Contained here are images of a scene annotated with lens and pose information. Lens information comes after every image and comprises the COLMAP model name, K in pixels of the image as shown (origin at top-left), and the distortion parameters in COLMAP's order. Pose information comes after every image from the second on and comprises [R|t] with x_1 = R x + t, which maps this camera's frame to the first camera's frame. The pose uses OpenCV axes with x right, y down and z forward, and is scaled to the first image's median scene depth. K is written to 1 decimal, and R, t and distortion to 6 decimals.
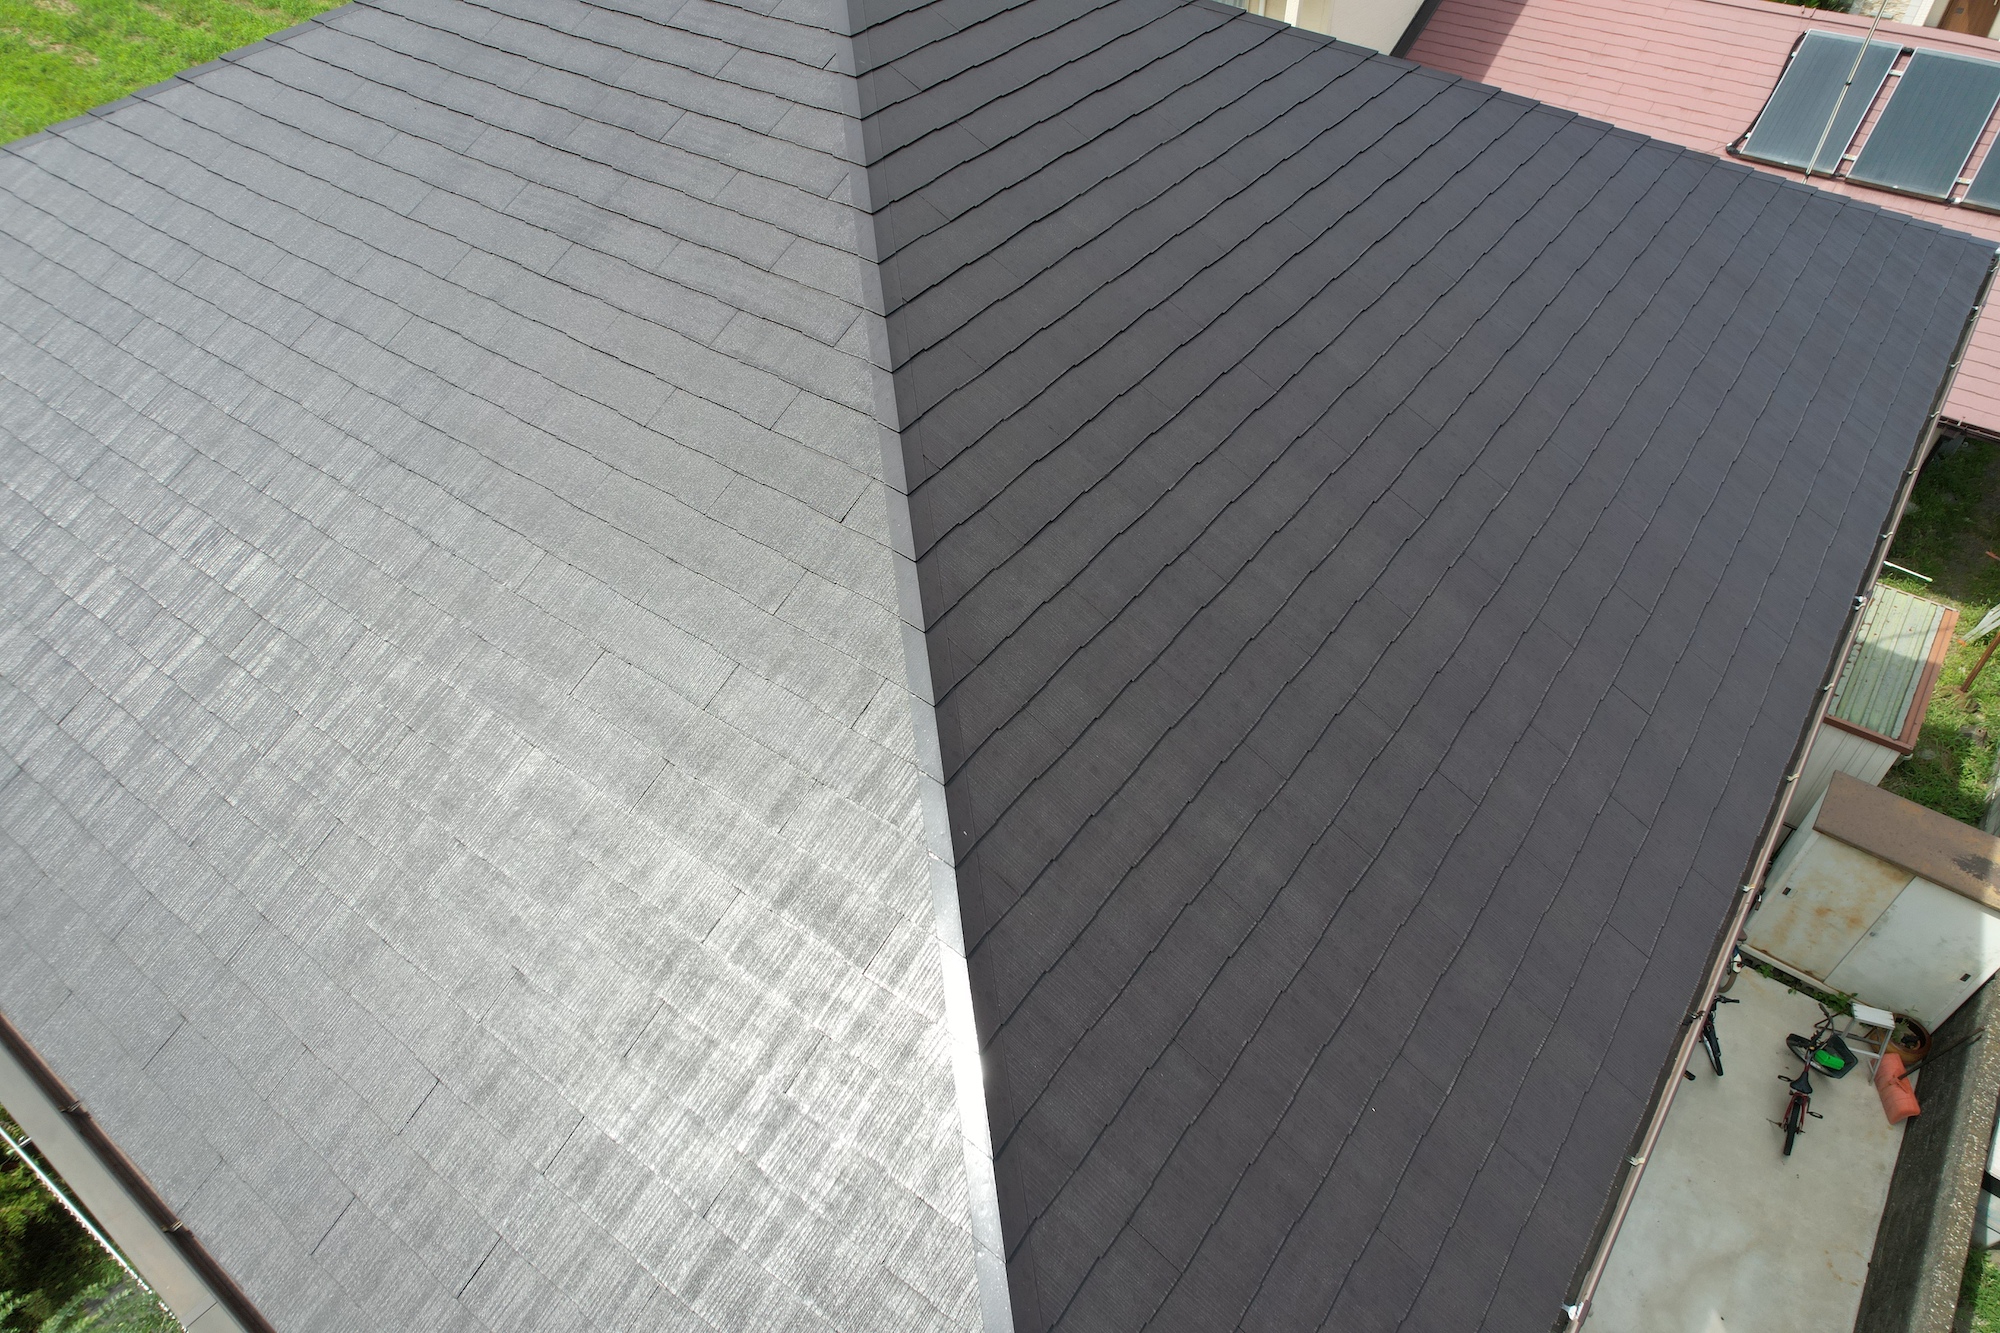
lens RADIAL K [[1265.3, 0, 999.9], [0, 1265.3, 668.5], [0, 0, 1]] dist [0.002082, 0.002420]
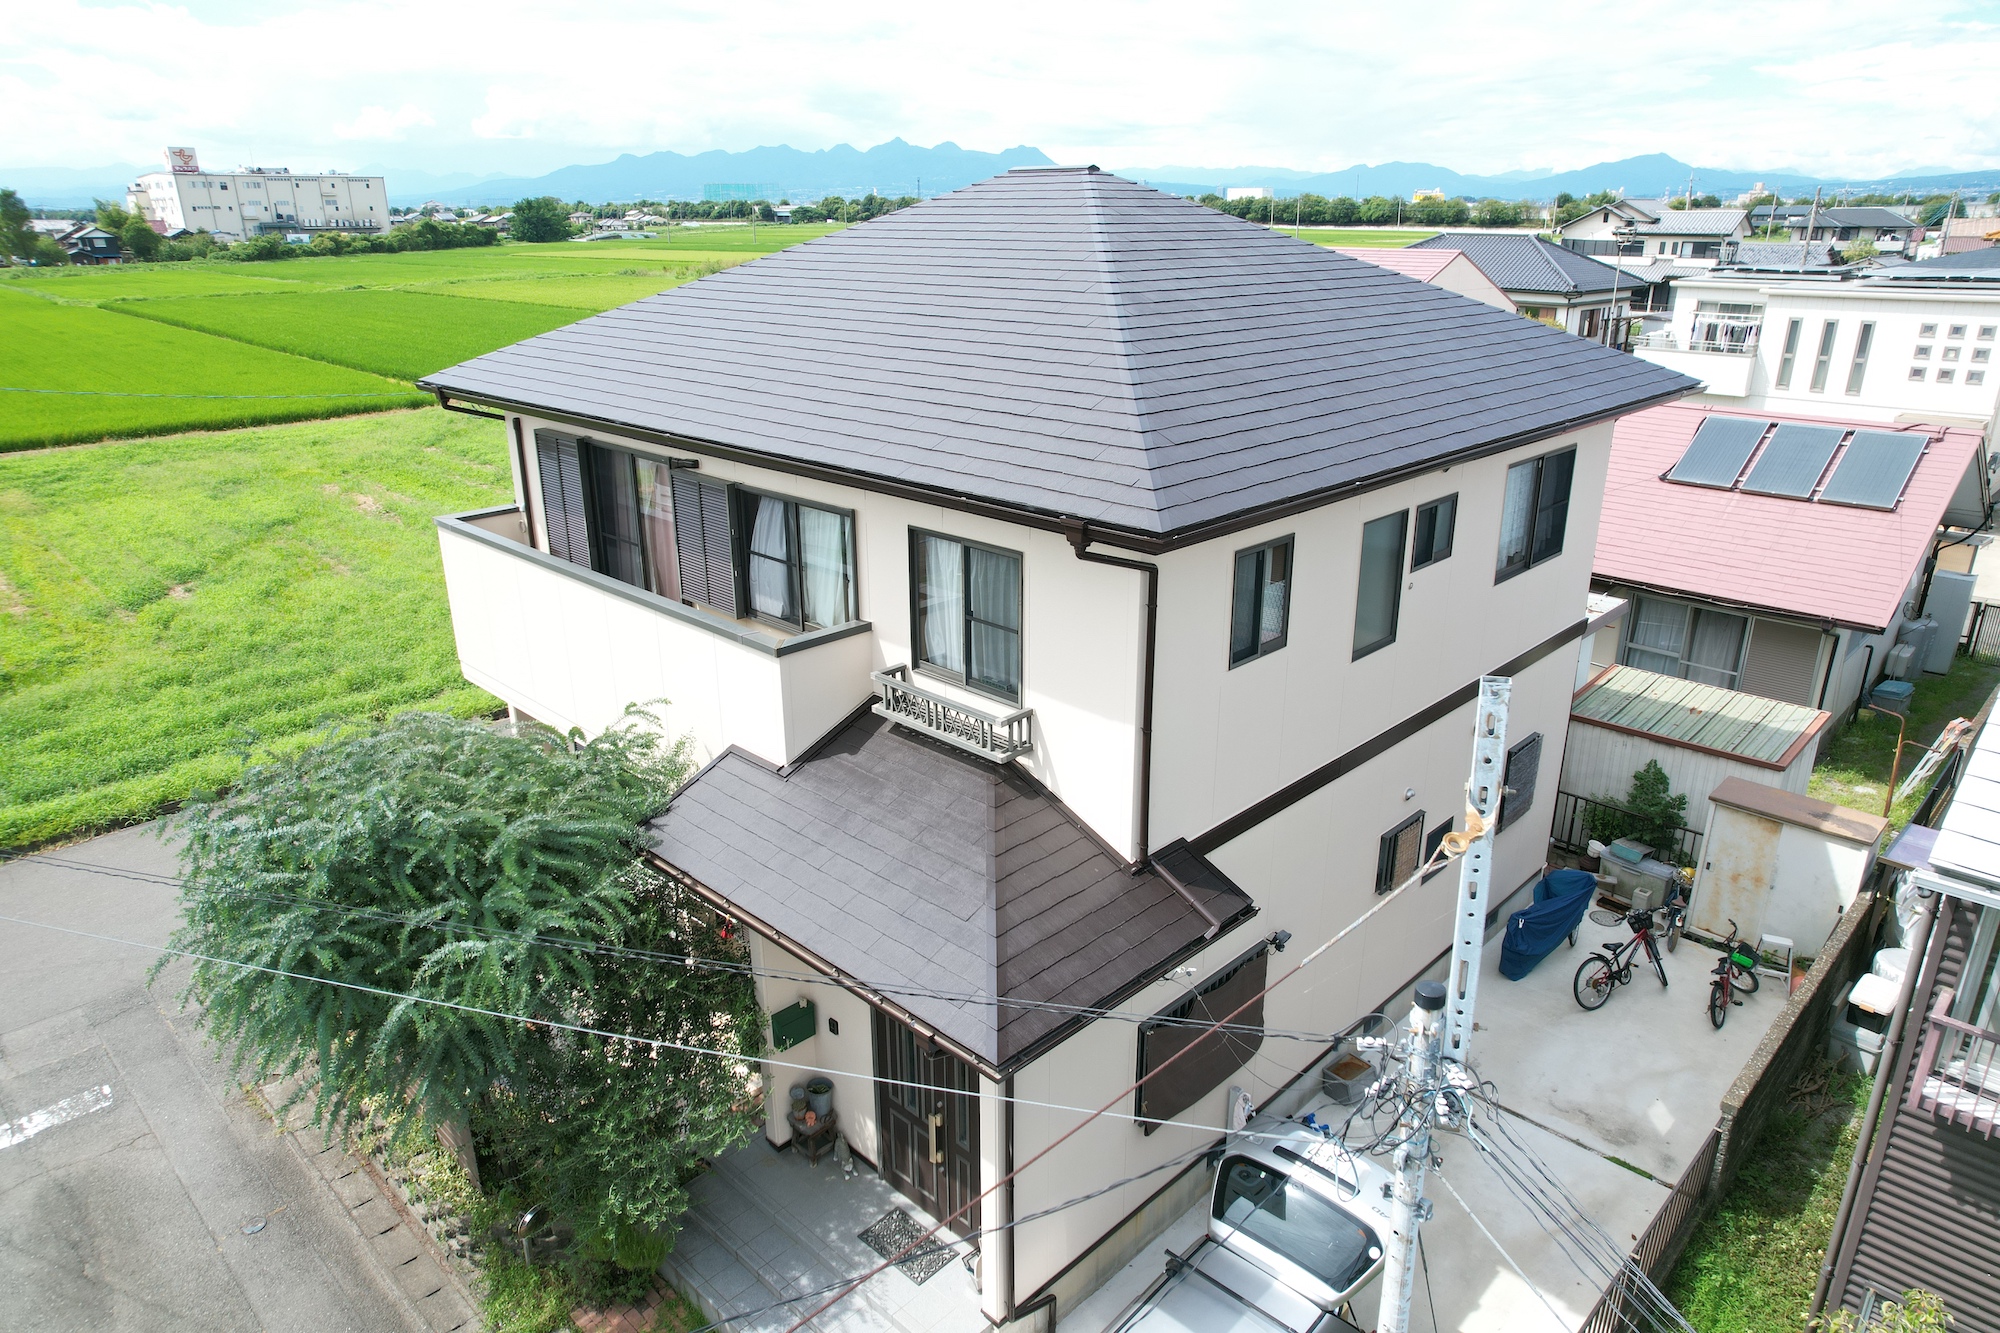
lens RADIAL K [[1265.3, 0, 1005.3], [0, 1265.3, 667.1], [0, 0, 1]] dist [0.002082, 0.002420]
pose [[0.990472, 0.062412, -0.122763, 0.024102], [-0.108088, 0.904687, -0.412140, 0.657674], [0.085340, 0.421482, 0.902812, -0.409129]]
